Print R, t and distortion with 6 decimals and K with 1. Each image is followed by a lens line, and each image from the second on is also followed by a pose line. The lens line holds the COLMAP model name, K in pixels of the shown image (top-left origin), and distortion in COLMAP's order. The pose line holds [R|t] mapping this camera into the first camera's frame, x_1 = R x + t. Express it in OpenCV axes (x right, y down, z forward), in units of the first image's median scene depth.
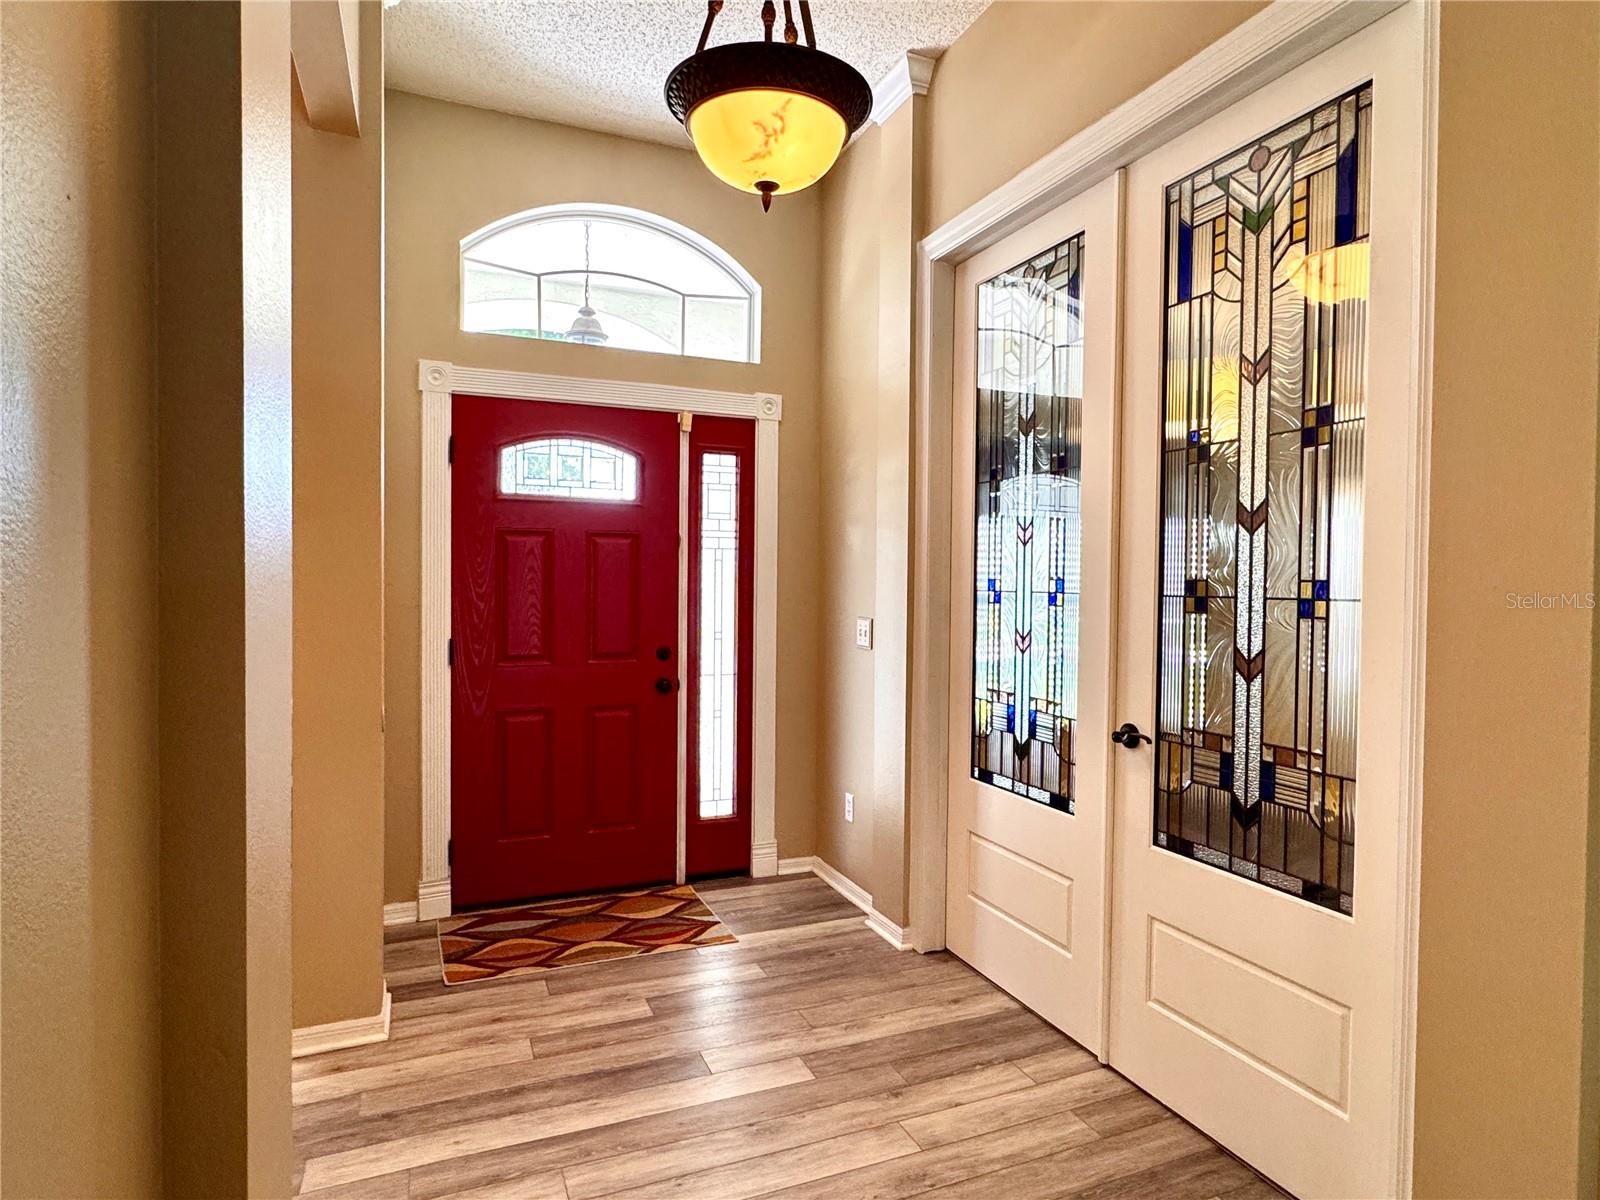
lens RADIAL K [[883.6, 0, 795.7], [0, 883.6, 601.9], [0, 0, 1]] dist [-0.004197, -0.000530]
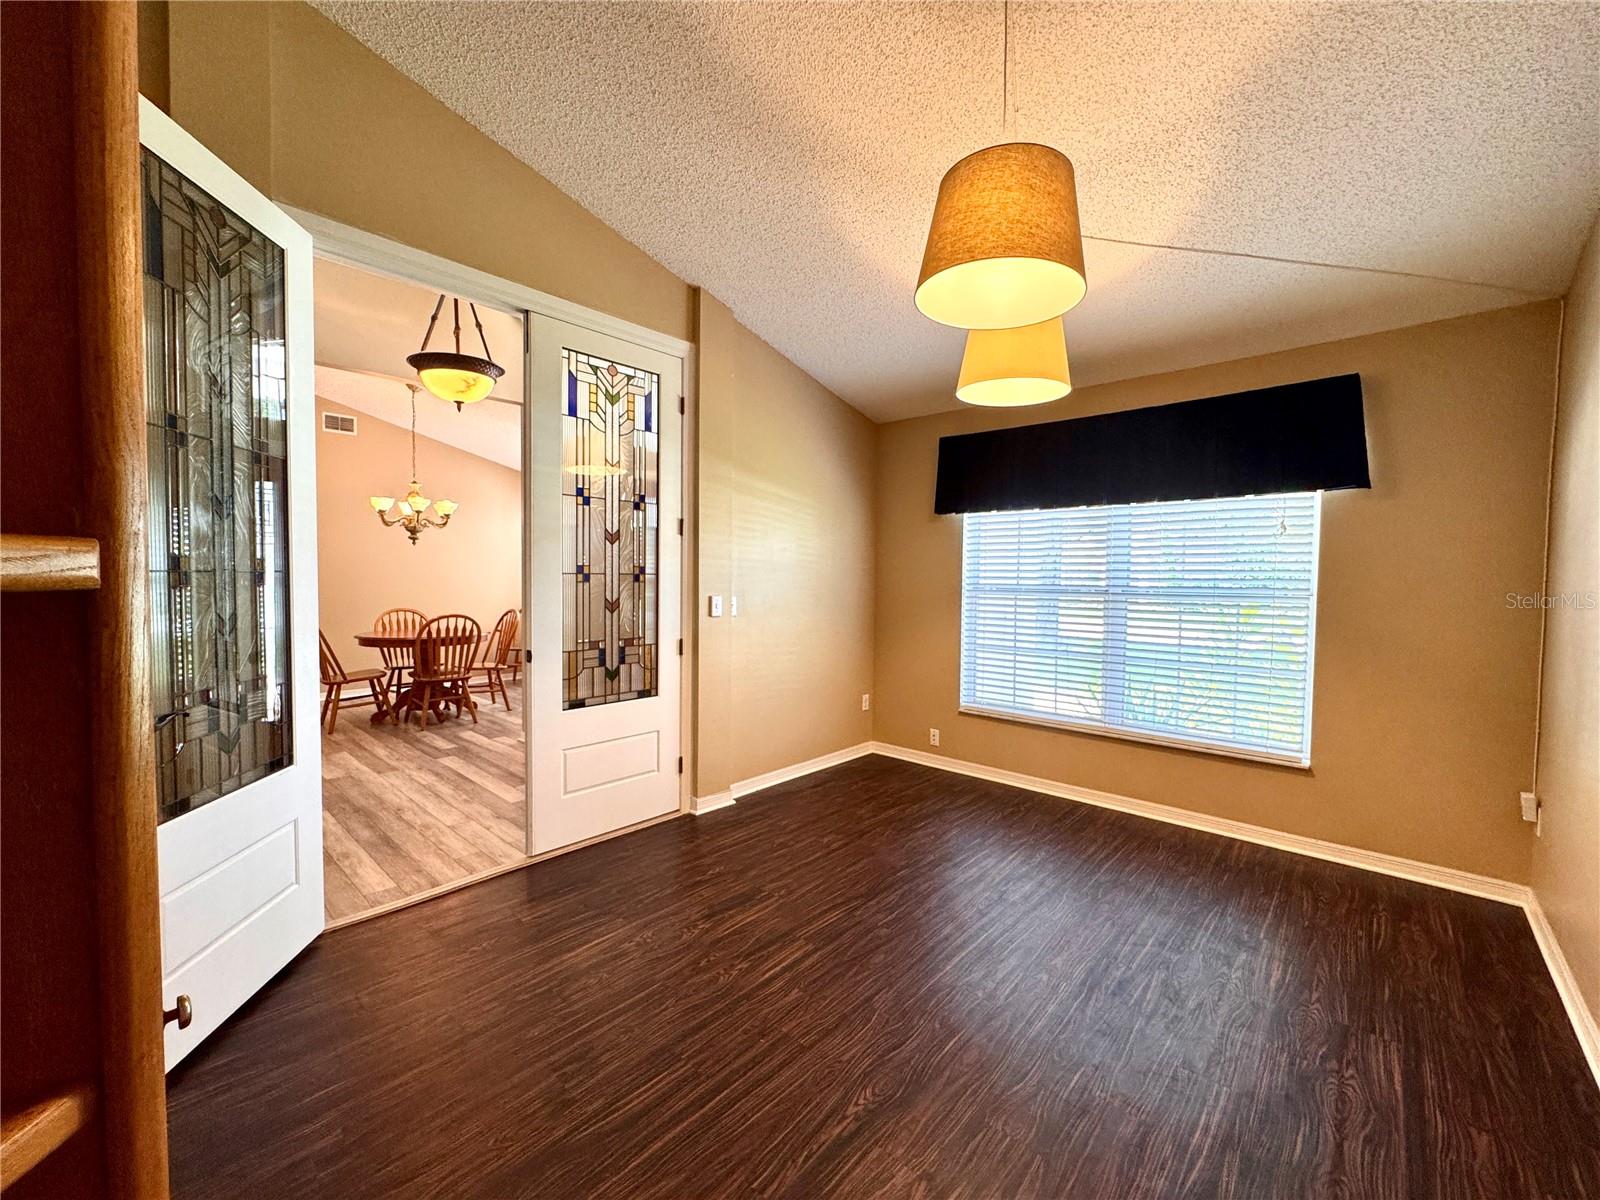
lens RADIAL K [[644.3, 0, 800.6], [0, 644.3, 594.5], [0, 0, 1]] dist [-0.002119, -0.000498]
pose [[-0.421837, -0.050832, 0.905246, -1.001702], [0.000835, 0.998405, 0.056453, -0.038971], [-0.906671, 0.024570, -0.421122, 1.124106]]
